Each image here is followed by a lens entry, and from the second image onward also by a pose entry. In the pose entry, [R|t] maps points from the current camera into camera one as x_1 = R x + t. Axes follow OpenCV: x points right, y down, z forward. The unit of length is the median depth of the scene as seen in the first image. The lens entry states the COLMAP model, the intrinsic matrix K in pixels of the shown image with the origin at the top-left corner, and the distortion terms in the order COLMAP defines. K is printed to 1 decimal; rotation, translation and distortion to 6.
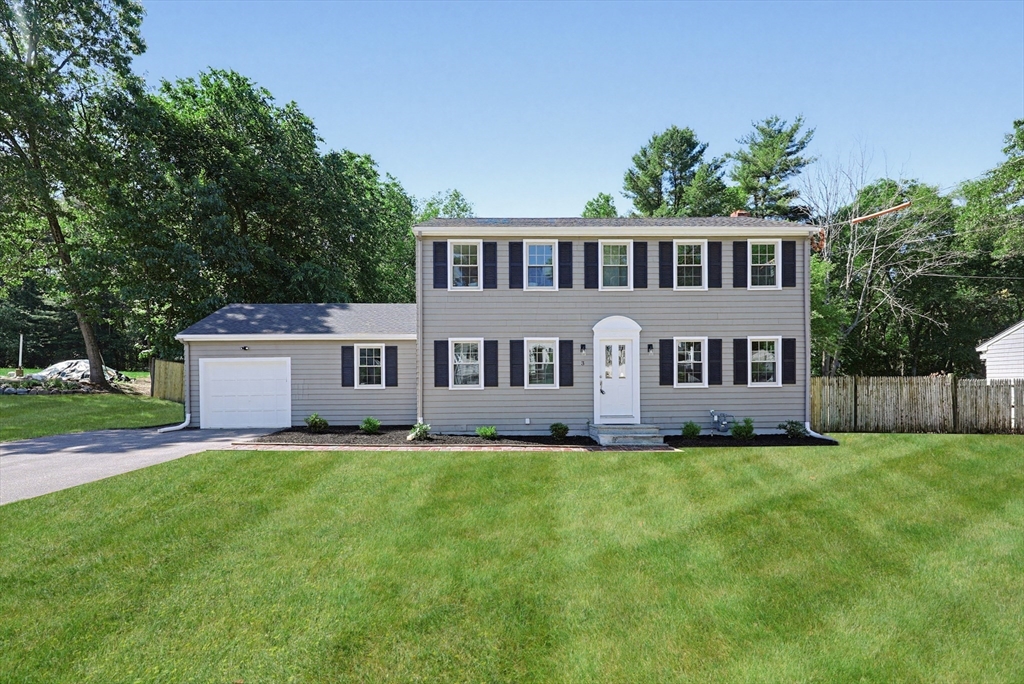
lens RADIAL K [[440.1, 0, 515.8], [0, 440.1, 378.2], [0, 0, 1]] dist [-0.002247, 0.000542]
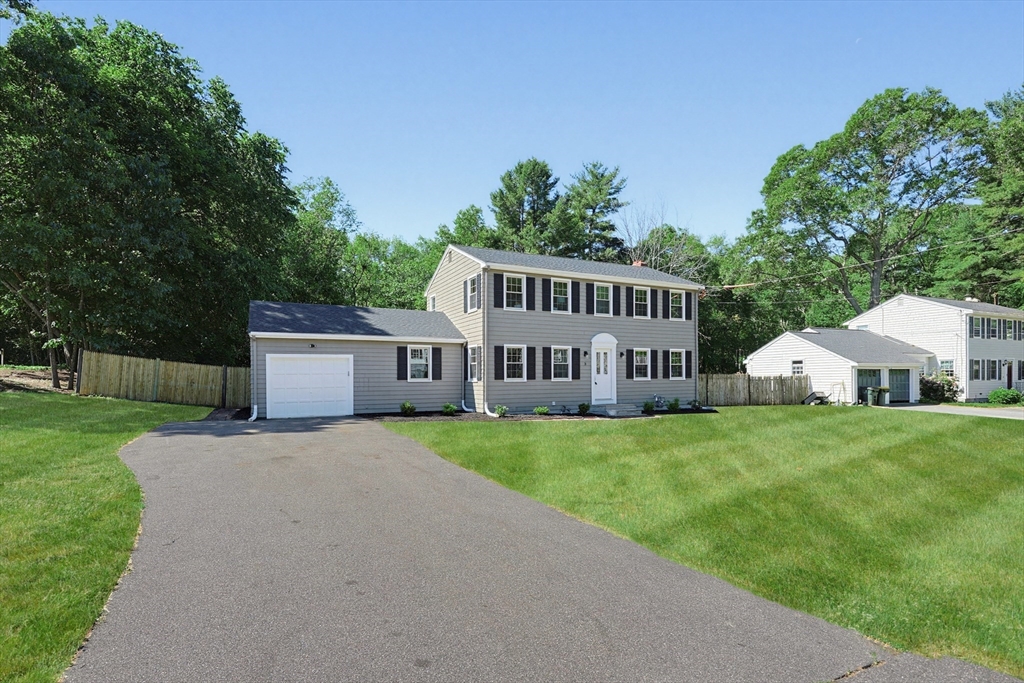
lens RADIAL K [[474.8, 0, 500.3], [0, 474.8, 369.4], [0, 0, 1]] dist [-0.000823, -0.000132]
pose [[0.911094, 0.008639, 0.412109, -0.674843], [-0.004688, 0.999933, -0.010596, 0.002518], [-0.412172, 0.007722, 0.911073, -0.301527]]
